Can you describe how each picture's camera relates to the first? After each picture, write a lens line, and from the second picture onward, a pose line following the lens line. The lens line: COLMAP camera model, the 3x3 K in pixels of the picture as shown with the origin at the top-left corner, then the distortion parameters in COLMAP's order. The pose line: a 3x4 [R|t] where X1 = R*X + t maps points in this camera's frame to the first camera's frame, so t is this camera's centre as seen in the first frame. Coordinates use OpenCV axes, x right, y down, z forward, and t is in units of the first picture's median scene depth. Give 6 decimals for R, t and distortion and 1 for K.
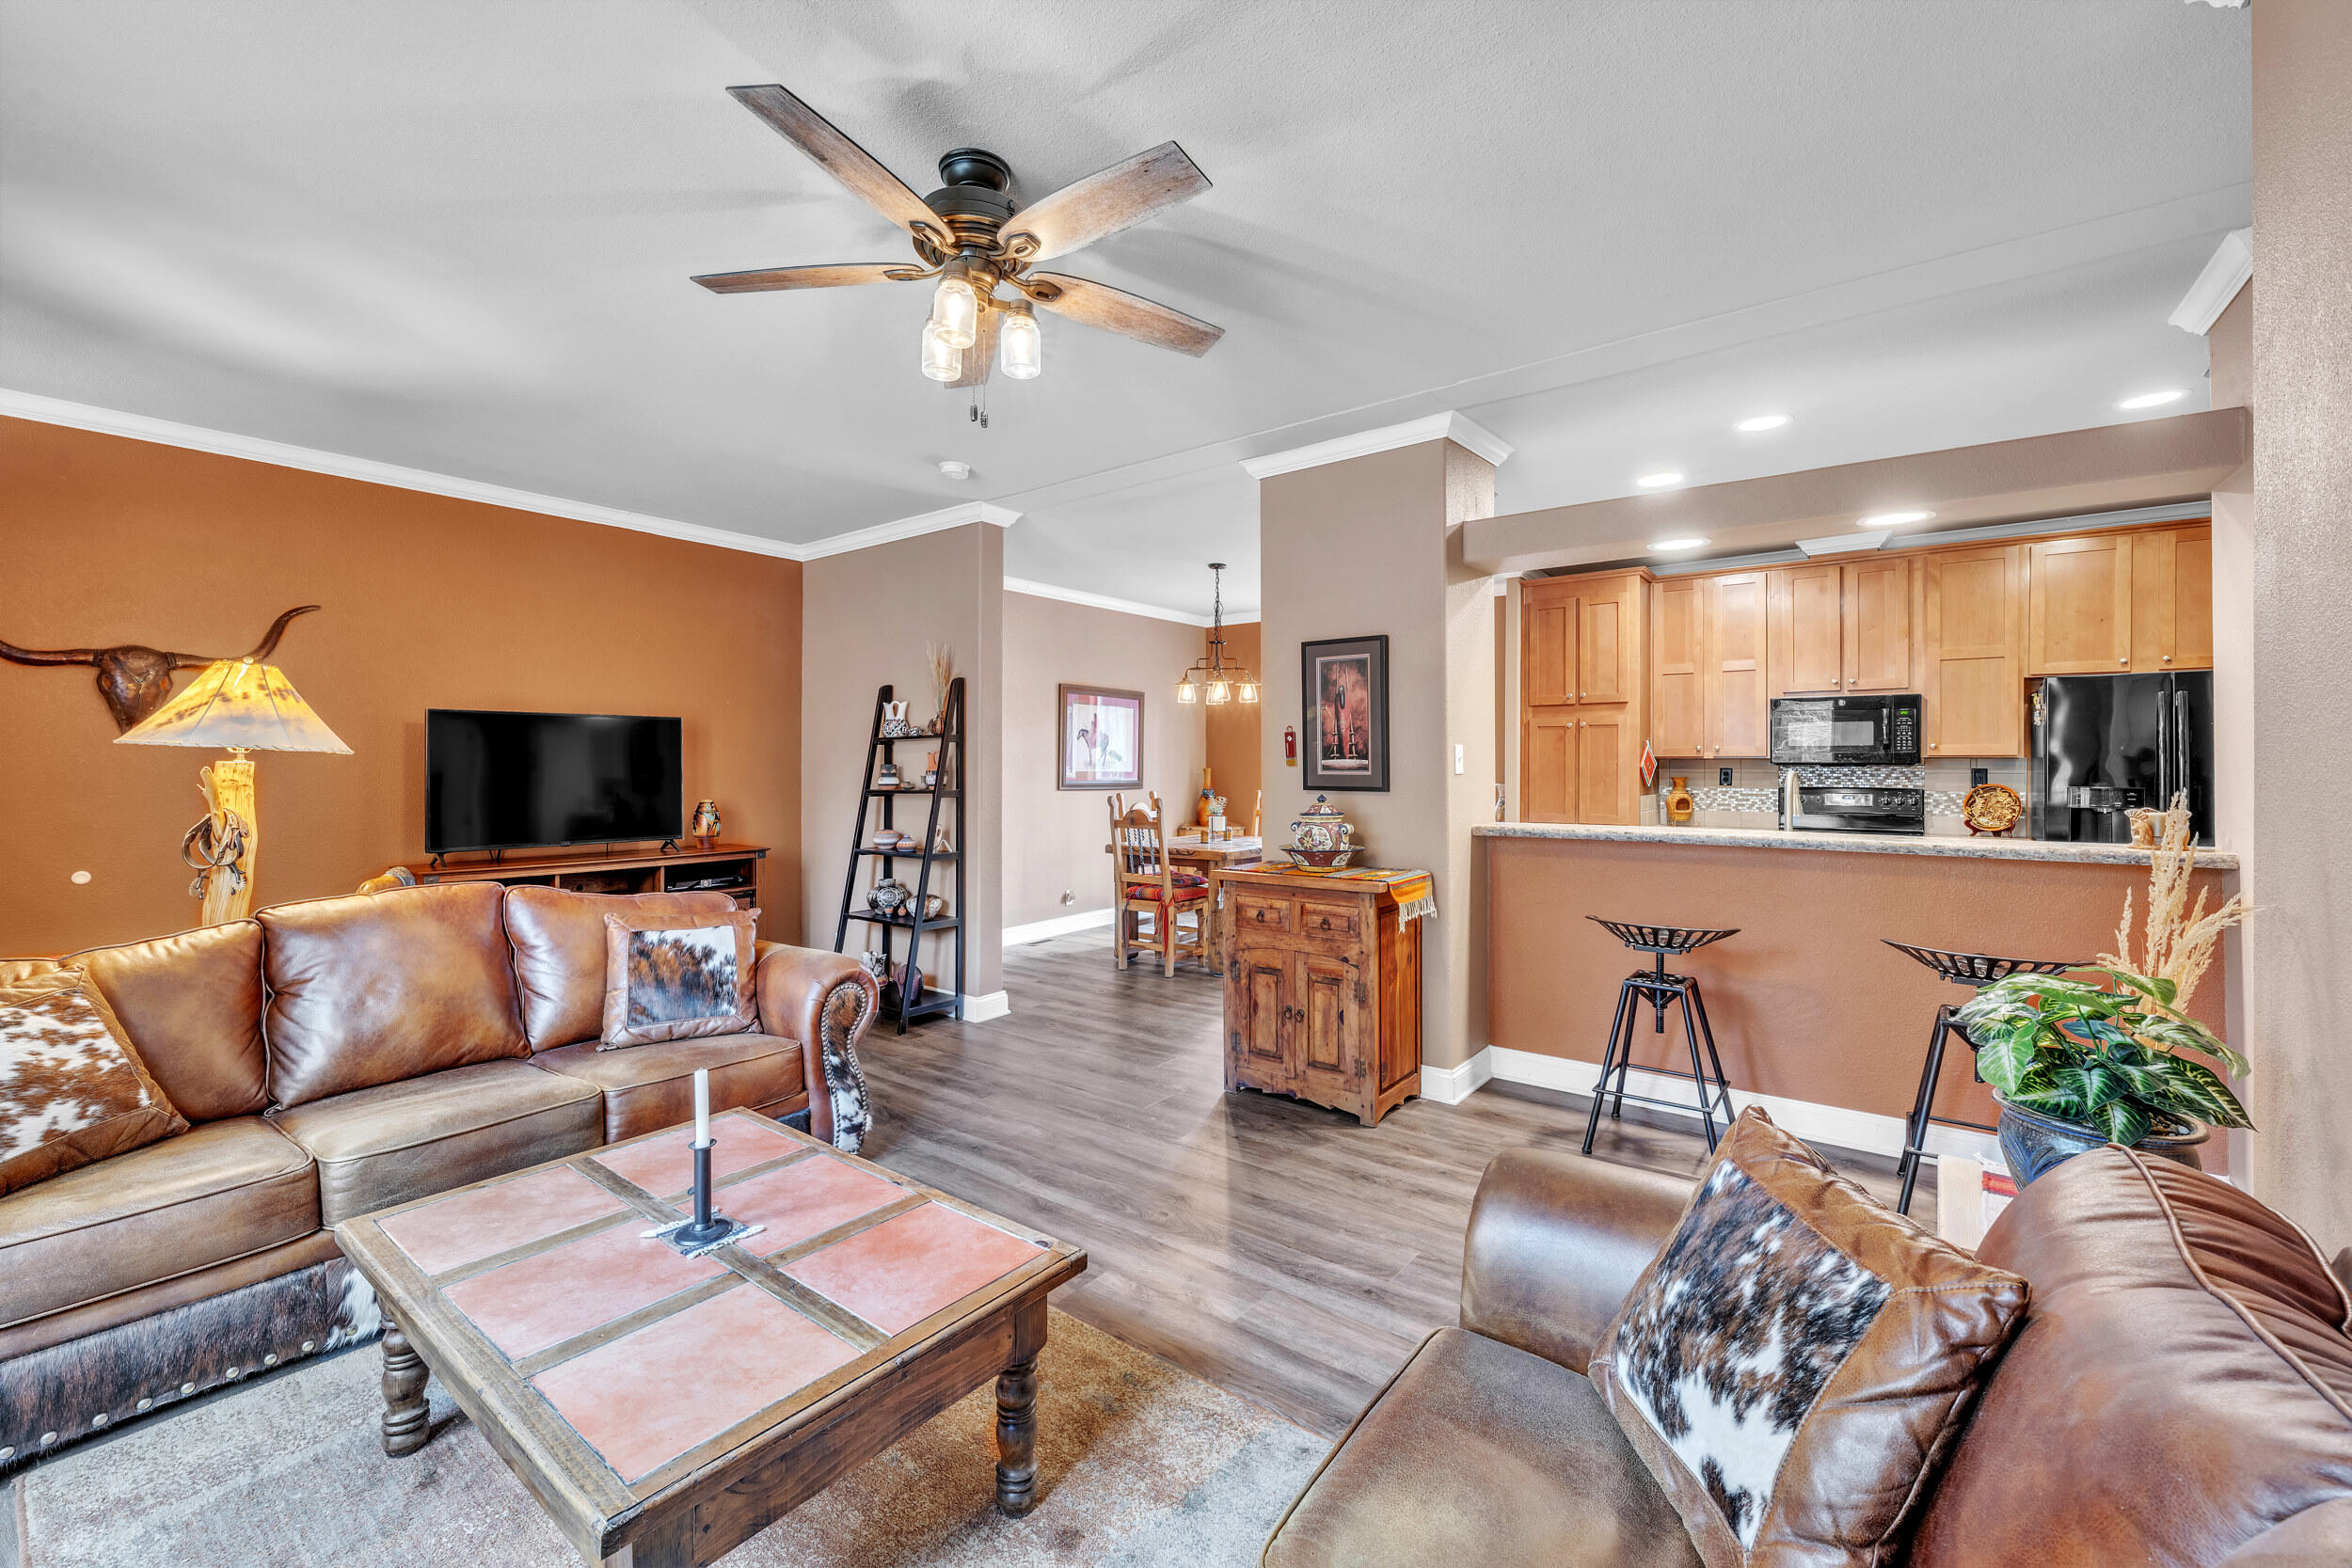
lens RADIAL K [[945.7, 0, 1176.7], [0, 945.7, 771.7], [0, 0, 1]] dist [-0.000458, 0.000345]
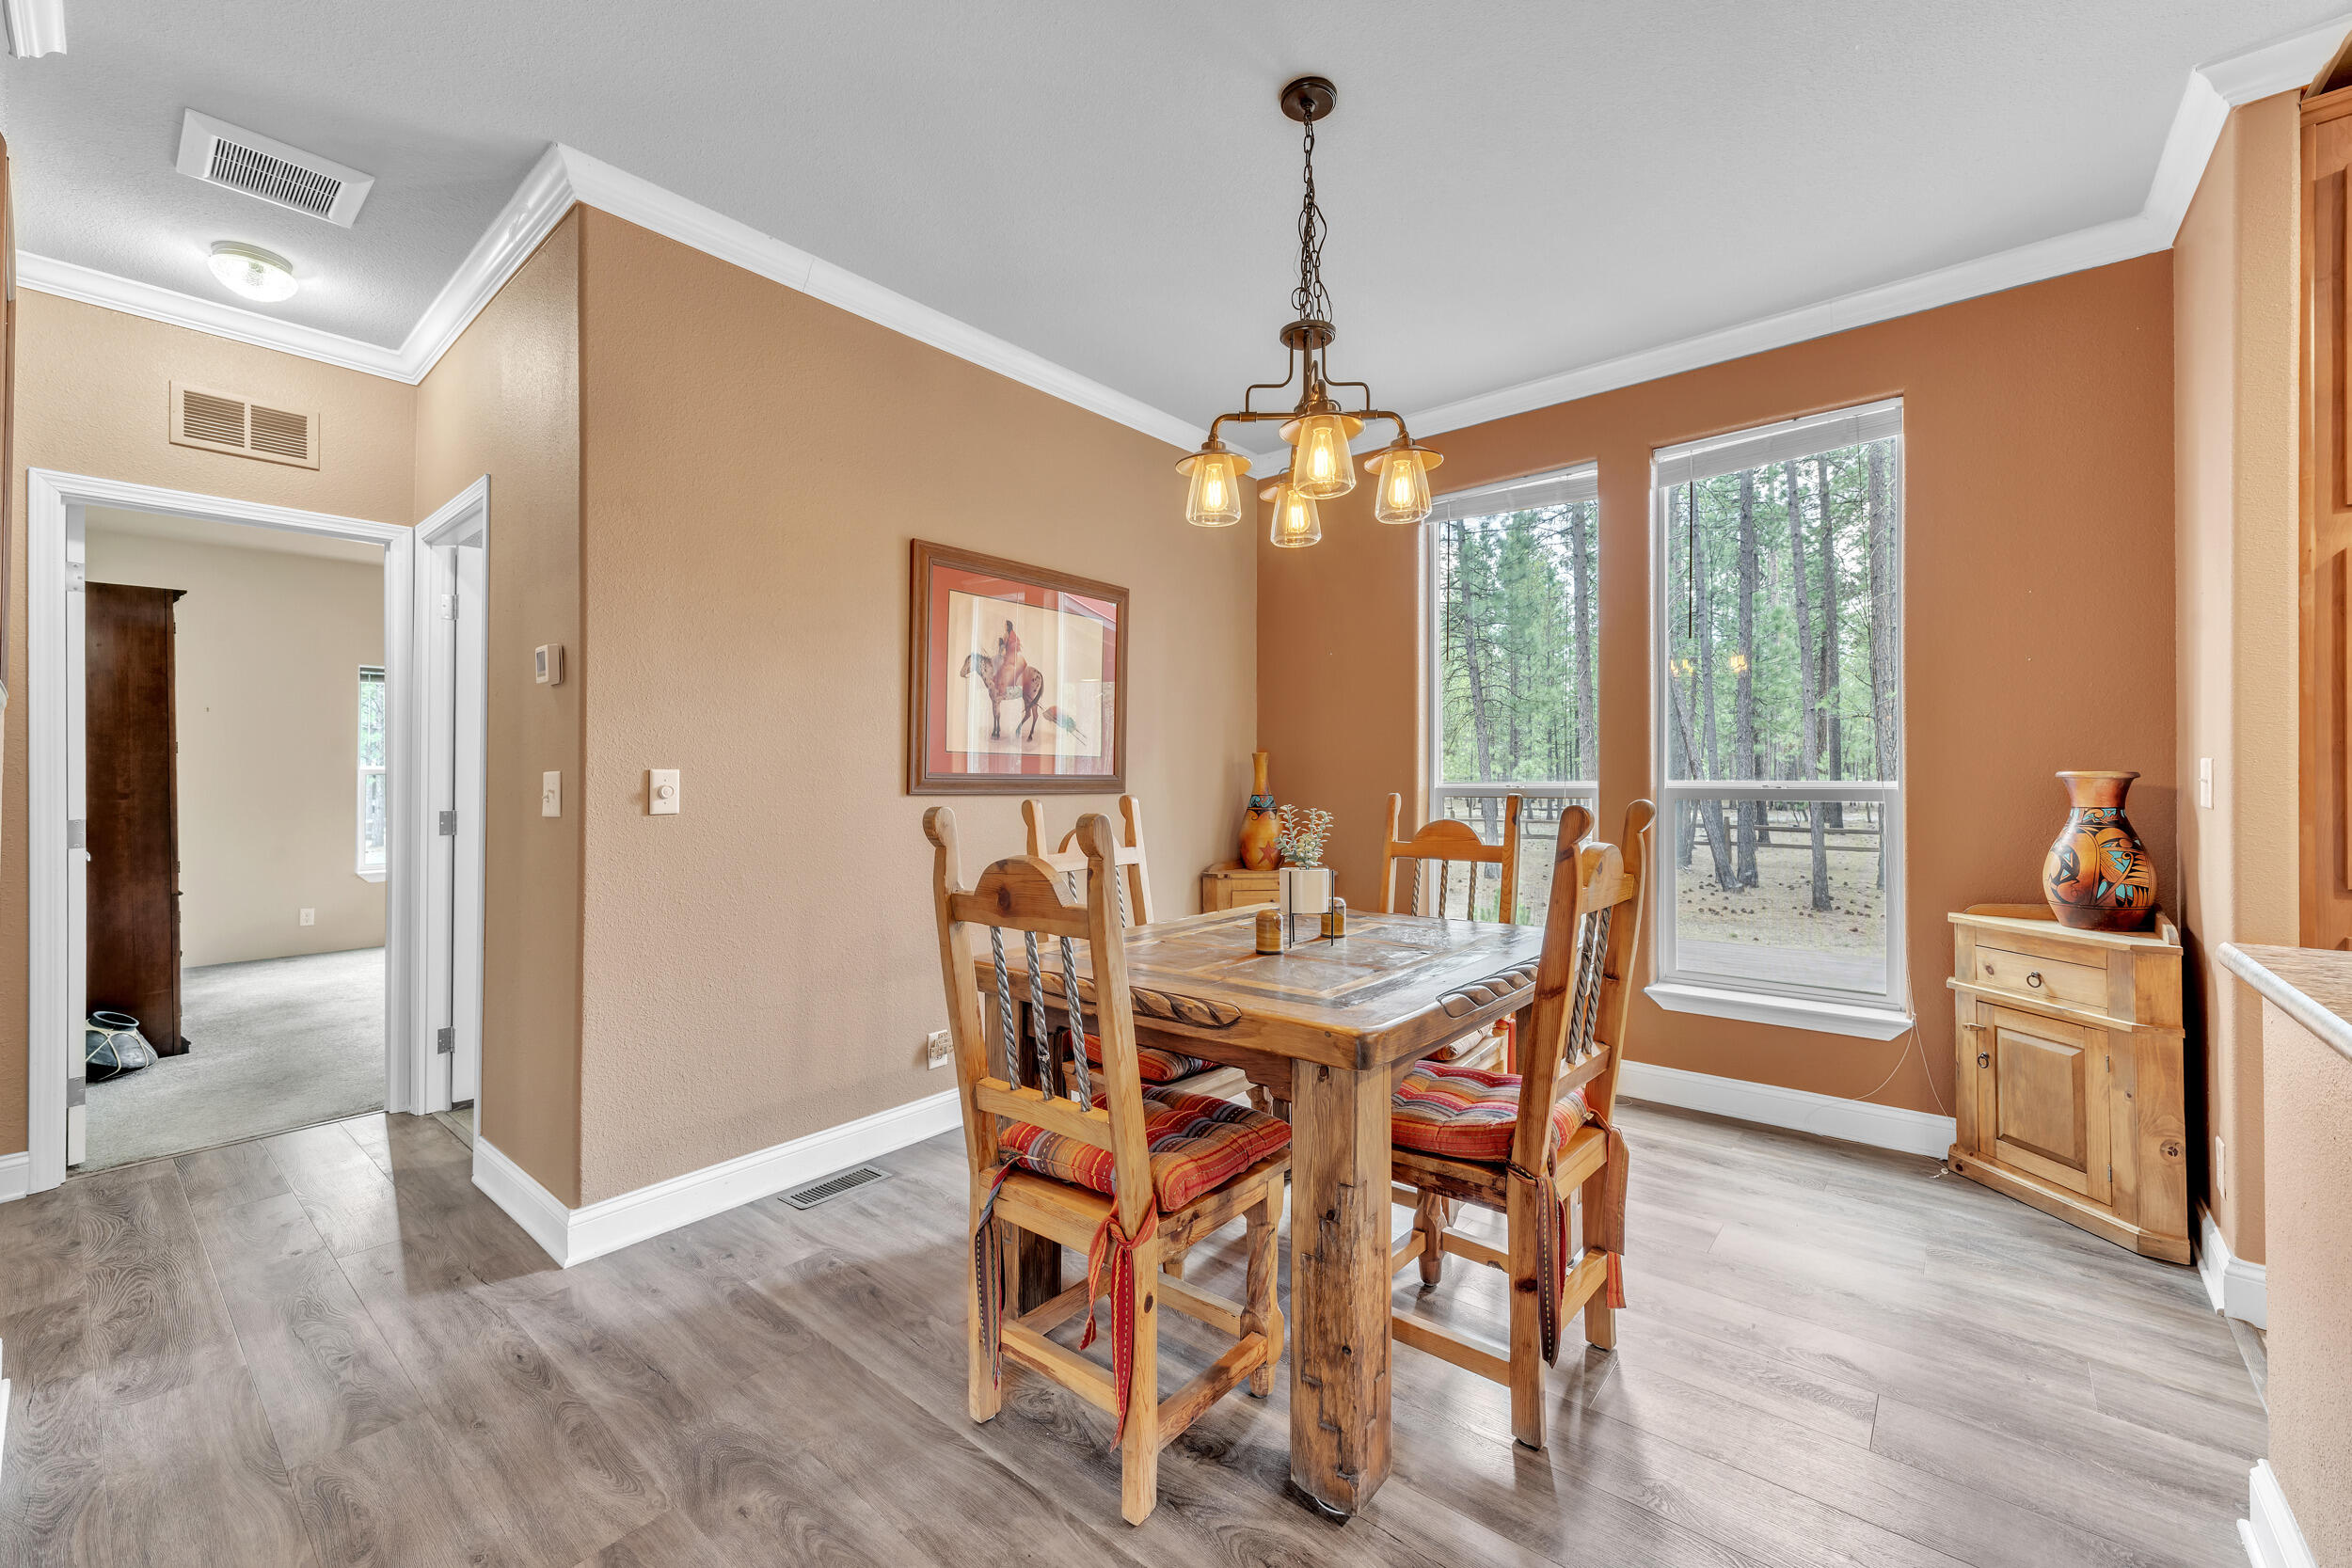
lens RADIAL K [[945.7, 0, 1176.7], [0, 945.7, 771.7], [0, 0, 1]] dist [-0.000458, 0.000345]
pose [[0.999063, -0.004103, -0.043074, 0.012154], [0.003605, 0.999926, -0.011633, 0.016188], [0.043119, 0.011466, 0.999004, 0.630369]]
